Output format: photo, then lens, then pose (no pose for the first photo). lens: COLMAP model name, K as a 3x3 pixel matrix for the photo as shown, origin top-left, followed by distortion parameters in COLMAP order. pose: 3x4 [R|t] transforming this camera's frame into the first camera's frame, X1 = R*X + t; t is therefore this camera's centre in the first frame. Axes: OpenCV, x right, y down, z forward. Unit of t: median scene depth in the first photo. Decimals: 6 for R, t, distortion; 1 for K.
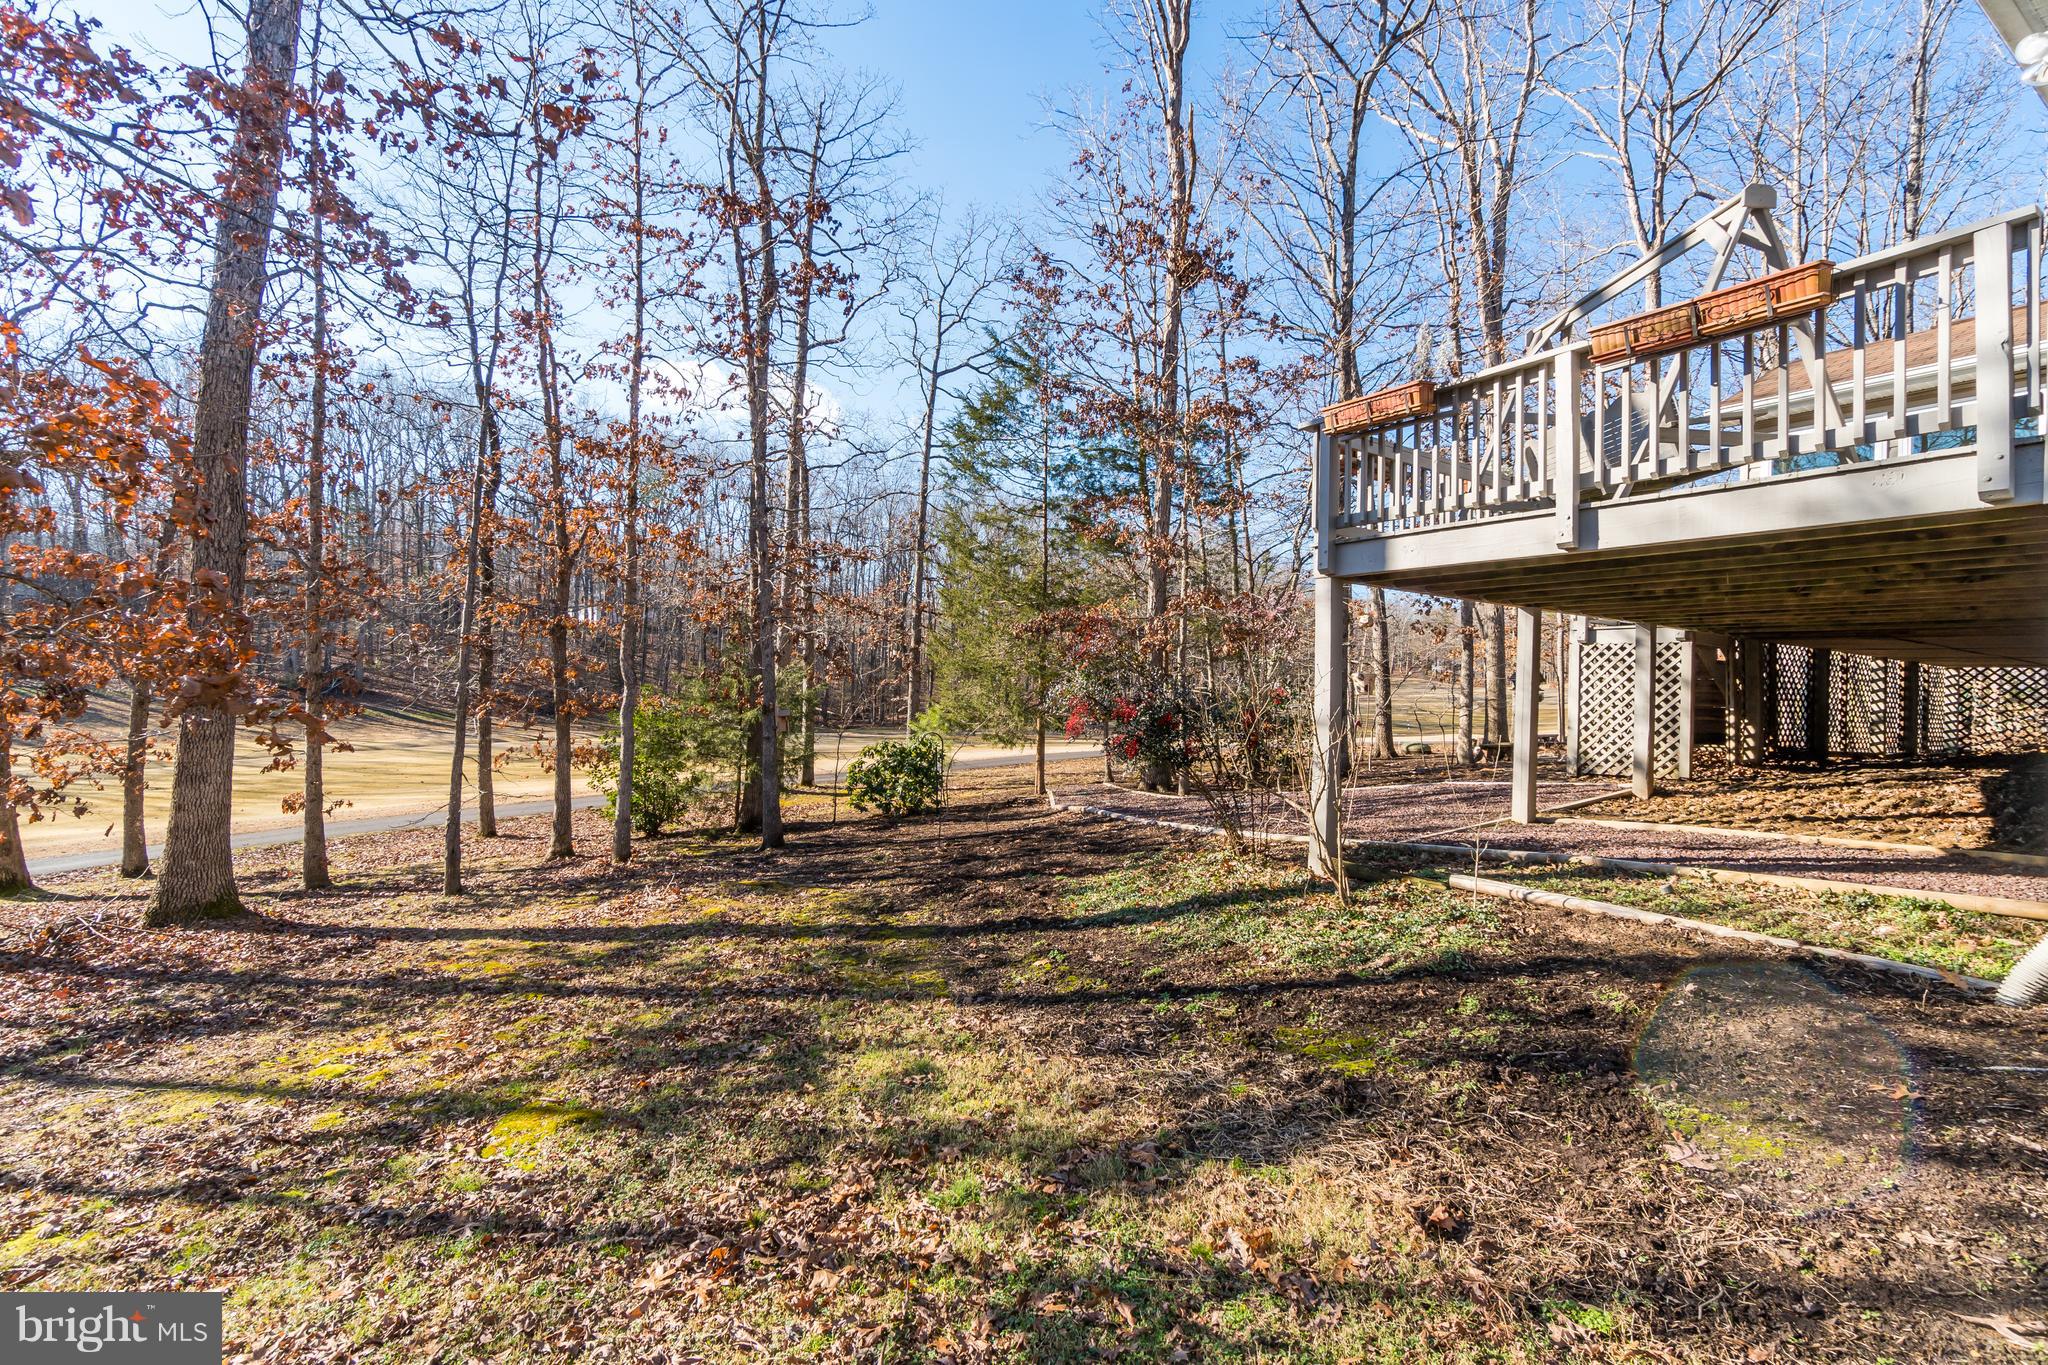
lens RADIAL K [[856.7, 0, 1016.8], [0, 856.7, 666.5], [0, 0, 1]] dist [0.001612, 0.000211]
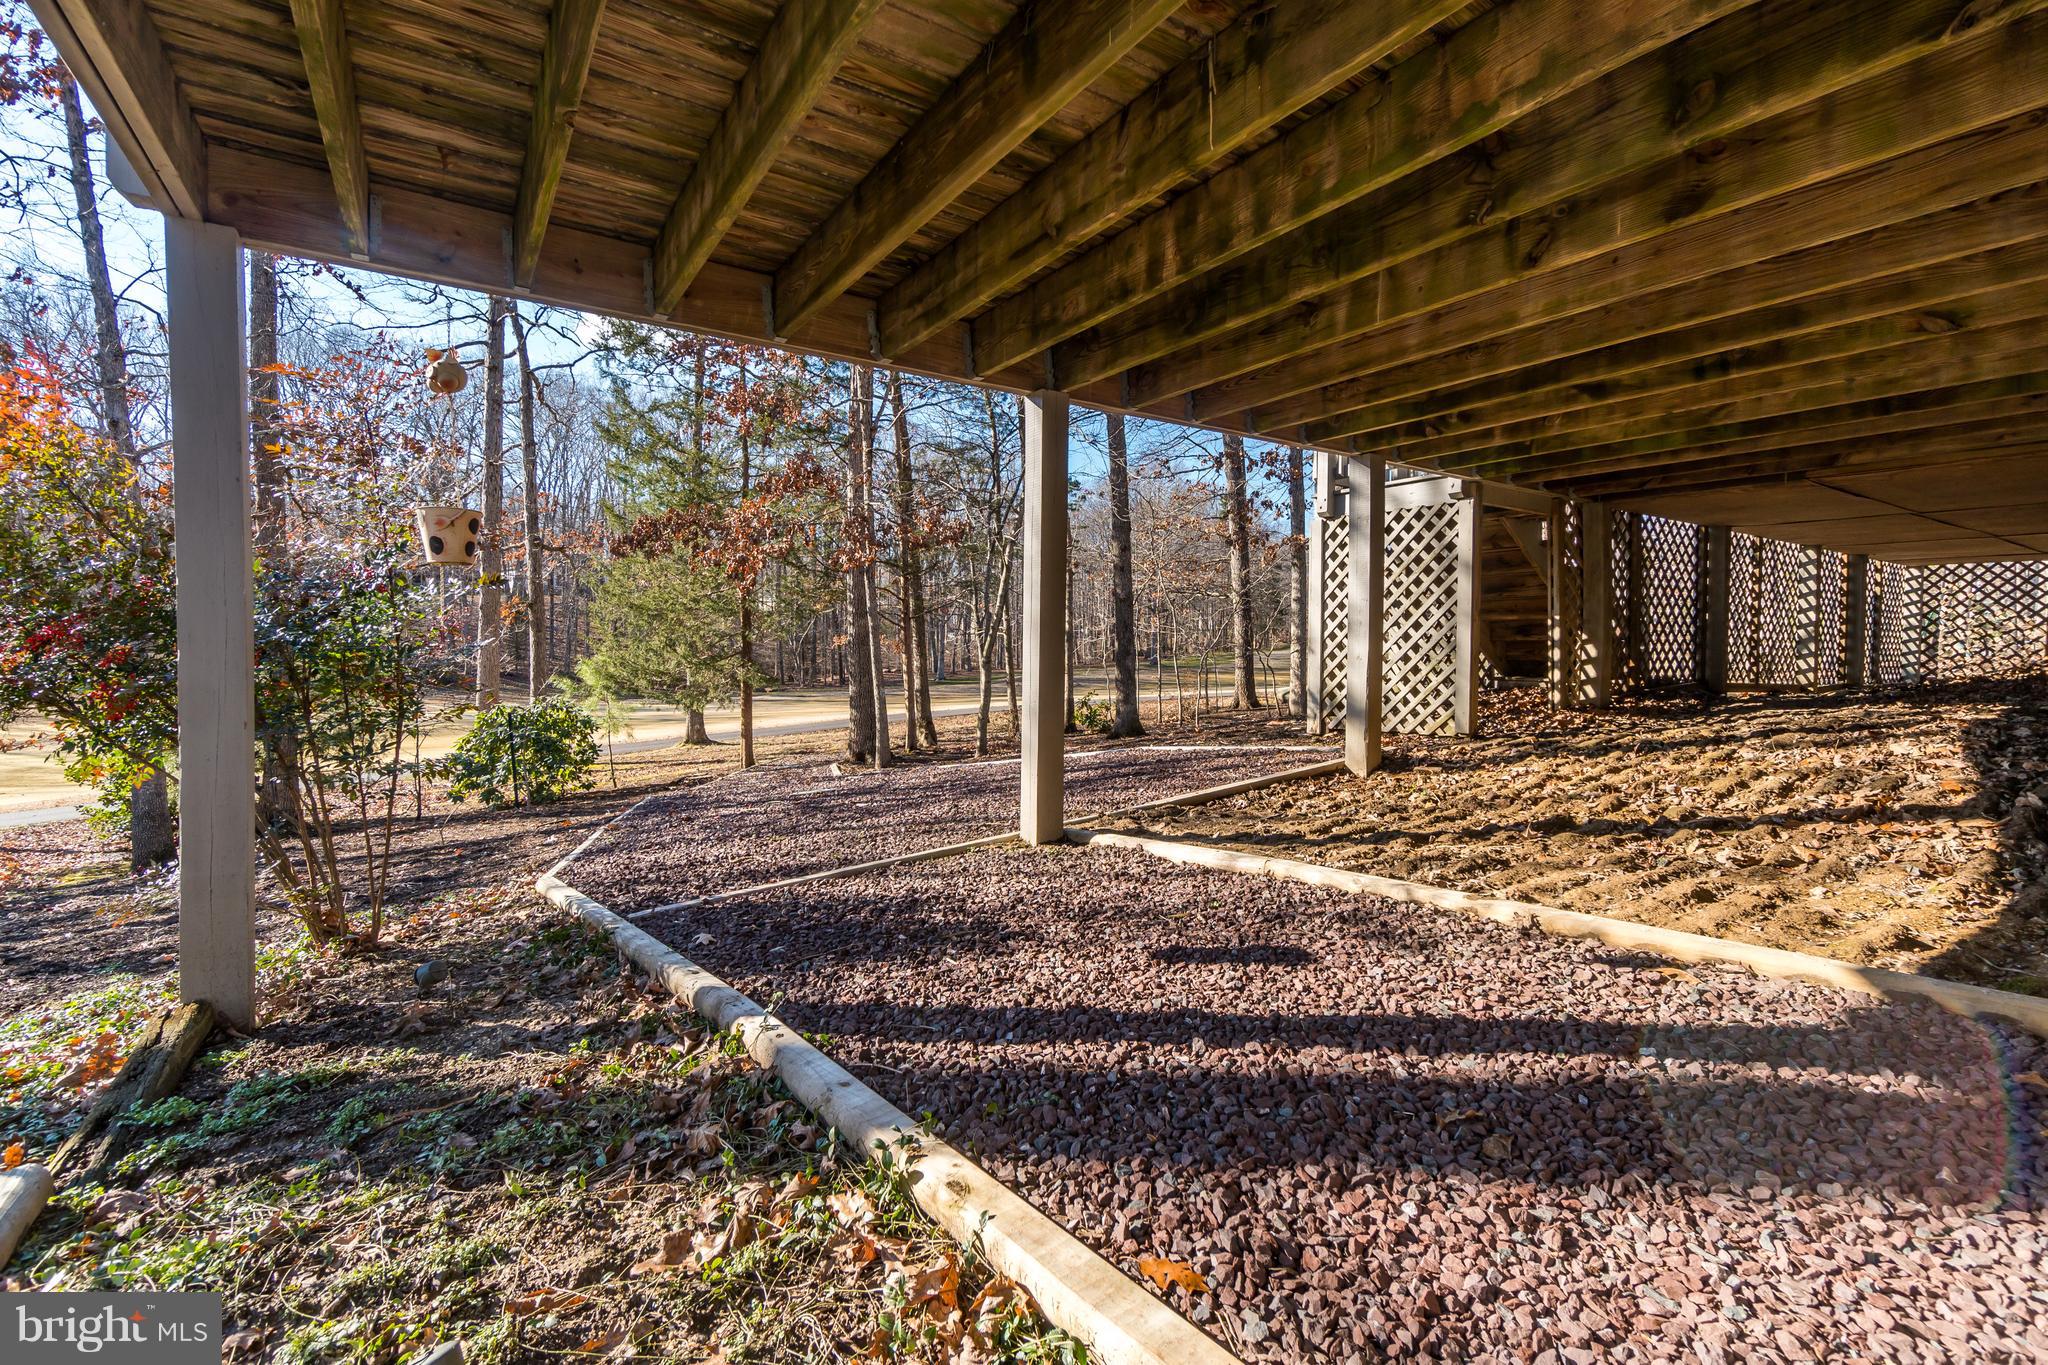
lens RADIAL K [[858.4, 0, 1024.2], [0, 858.4, 652.5], [0, 0, 1]] dist [-0.002061, -0.000015]
pose [[0.999448, -0.025424, 0.021368, 0.397011], [0.024746, 0.999200, 0.031413, 0.041393], [-0.022150, -0.030867, 0.999278, 0.360008]]
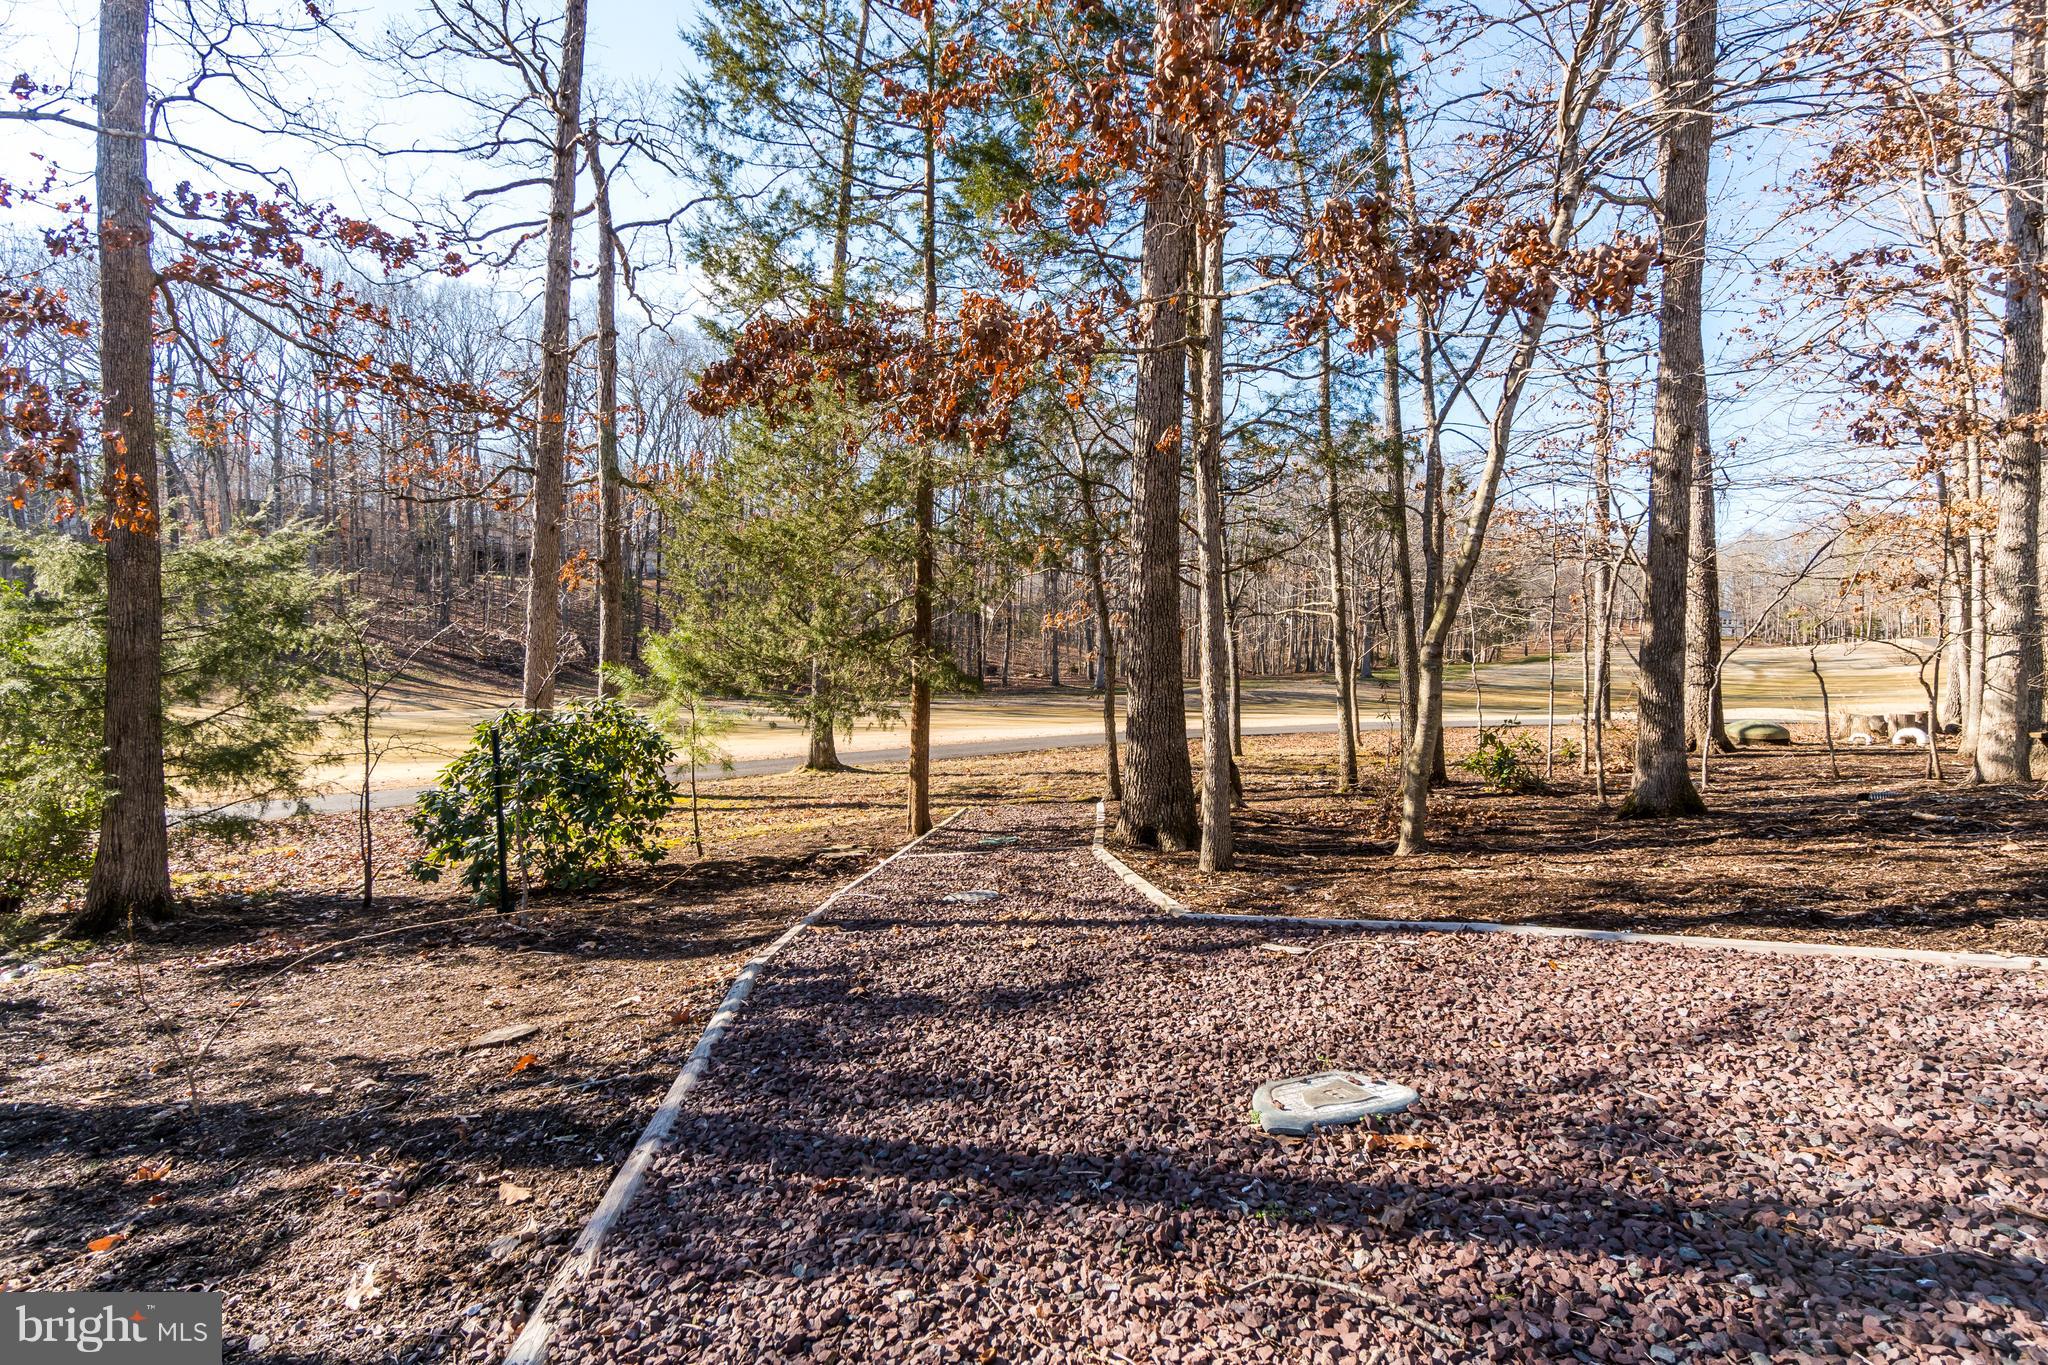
lens RADIAL K [[976.9, 0, 1026.1], [0, 976.9, 642.0], [0, 0, 1]] dist [0.001181, 0.000213]
pose [[0.992185, -0.000498, -0.124772, 0.220737], [0.002534, 0.999866, 0.016157, 0.065240], [0.124748, -0.016347, 0.992054, 0.785488]]
